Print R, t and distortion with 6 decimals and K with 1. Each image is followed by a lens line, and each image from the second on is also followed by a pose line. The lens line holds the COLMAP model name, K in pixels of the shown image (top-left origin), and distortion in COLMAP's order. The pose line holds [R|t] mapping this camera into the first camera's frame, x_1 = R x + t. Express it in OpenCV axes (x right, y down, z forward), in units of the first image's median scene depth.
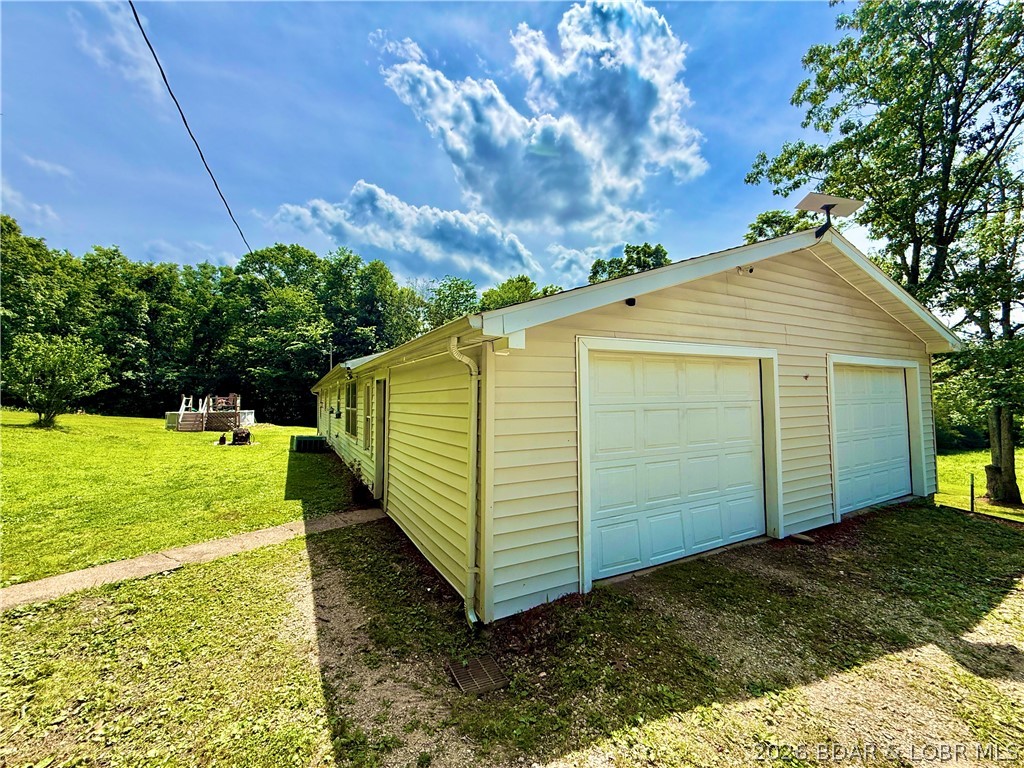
lens RADIAL K [[409.5, 0, 508.9], [0, 409.5, 383.9], [0, 0, 1]] dist [0.001935, -0.000132]
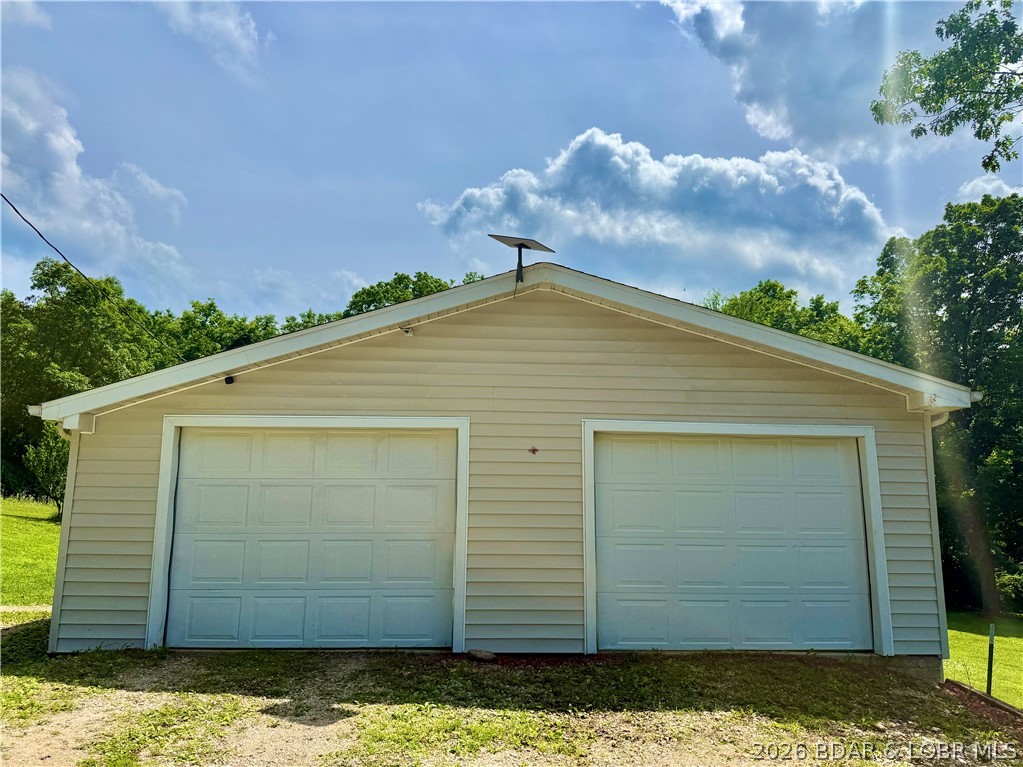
lens RADIAL K [[787.1, 0, 510.1], [0, 787.1, 399.3], [0, 0, 1]] dist [0.188240, -0.000010]
pose [[0.880746, -0.039809, -0.471913, 1.219277], [-0.009768, 0.994722, -0.102142, 0.033885], [0.473488, 0.094571, 0.875708, -0.300773]]
